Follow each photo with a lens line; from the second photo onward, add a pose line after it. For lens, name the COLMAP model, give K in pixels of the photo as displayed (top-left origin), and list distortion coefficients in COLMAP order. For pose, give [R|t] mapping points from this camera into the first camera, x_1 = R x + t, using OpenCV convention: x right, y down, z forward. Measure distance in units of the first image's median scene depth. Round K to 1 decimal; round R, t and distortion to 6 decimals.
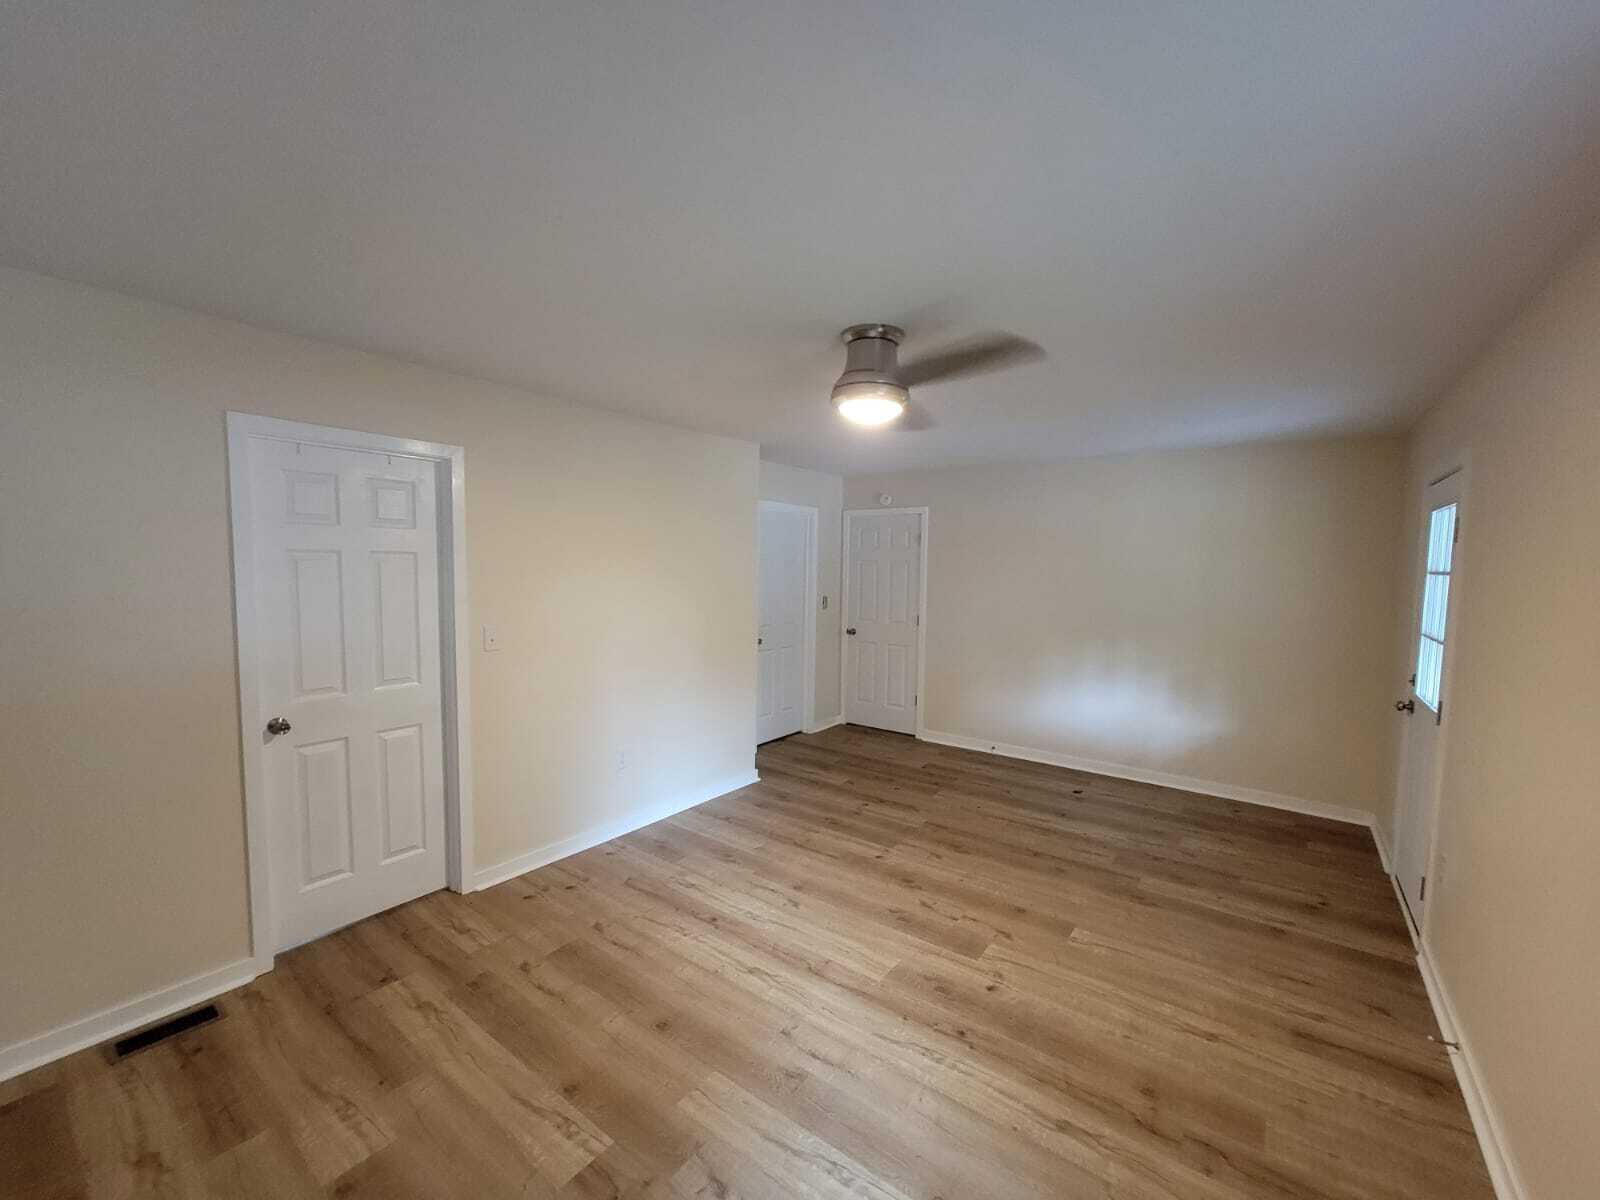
lens RADIAL K [[647.7, 0, 796.8], [0, 647.7, 613.3], [0, 0, 1]] dist [-0.001909, -0.000062]
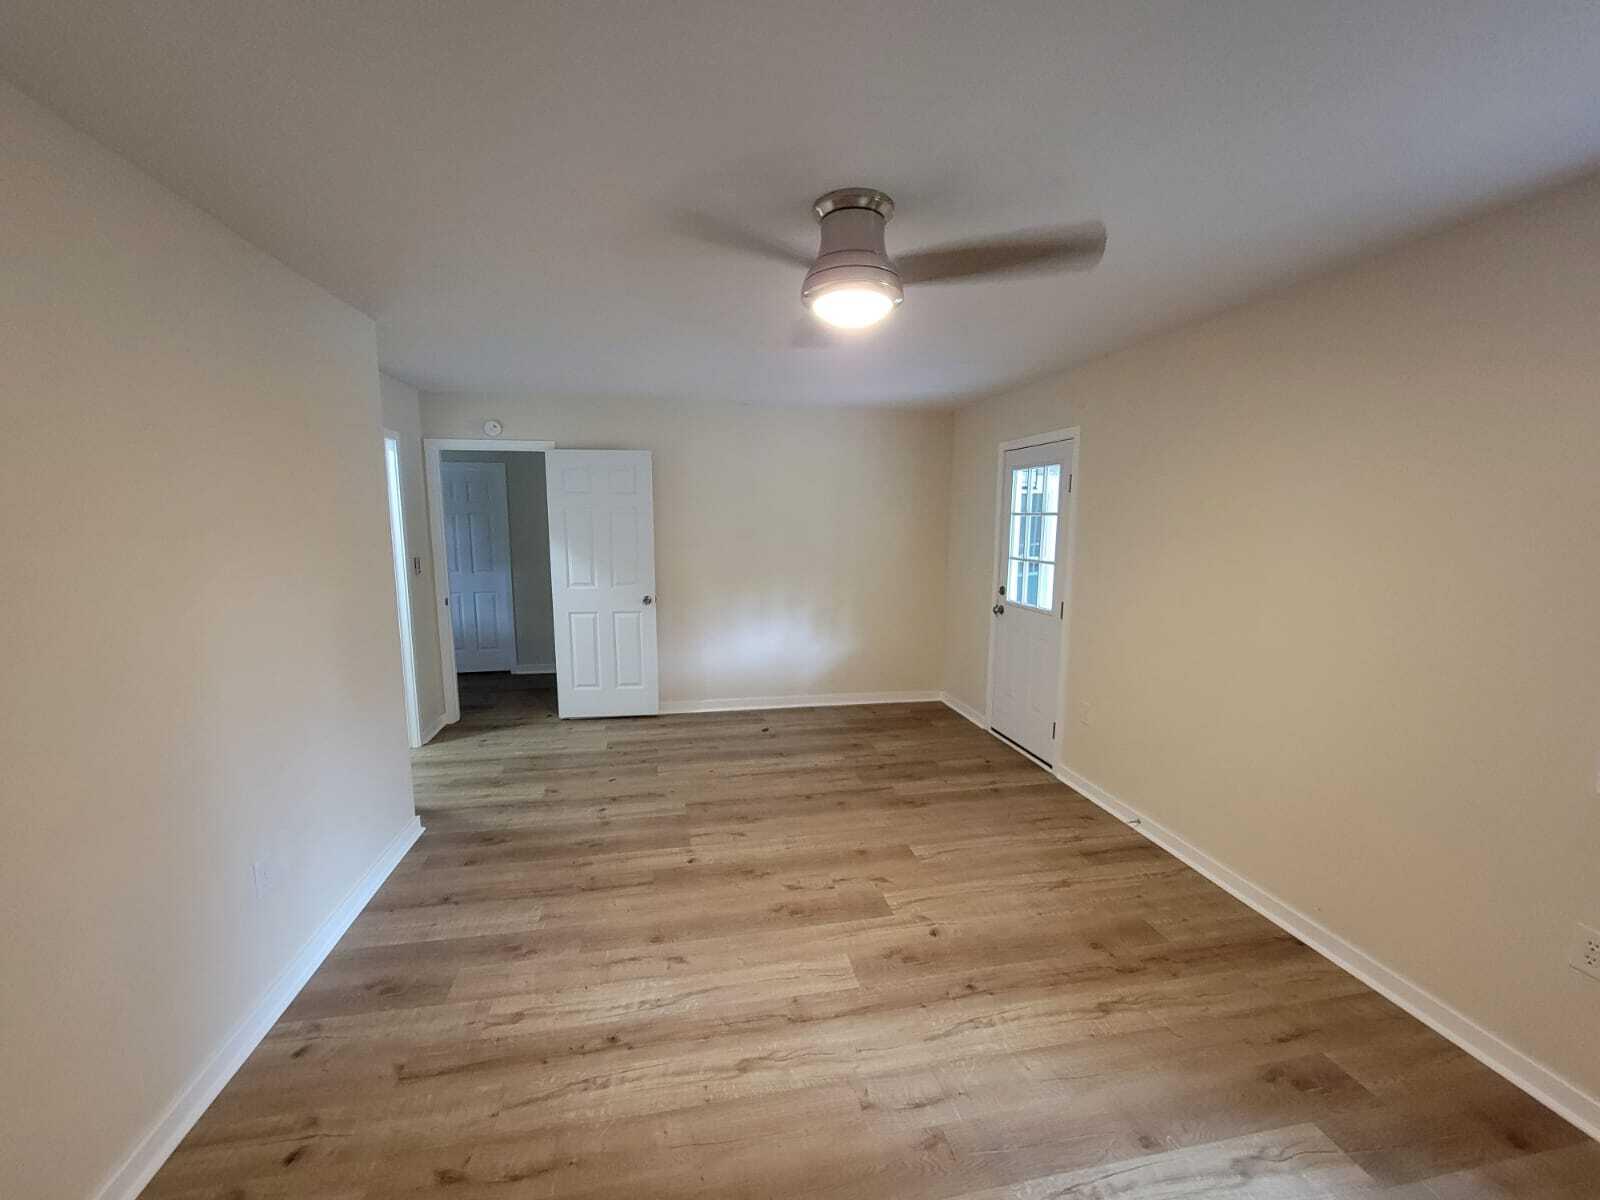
lens RADIAL K [[647.7, 0, 796.8], [0, 647.7, 613.3], [0, 0, 1]] dist [-0.001909, -0.000062]
pose [[0.672841, -0.119826, 0.730019, -0.417044], [0.063257, 0.992500, 0.104606, -0.028079], [-0.737078, -0.024204, 0.675374, 0.389225]]
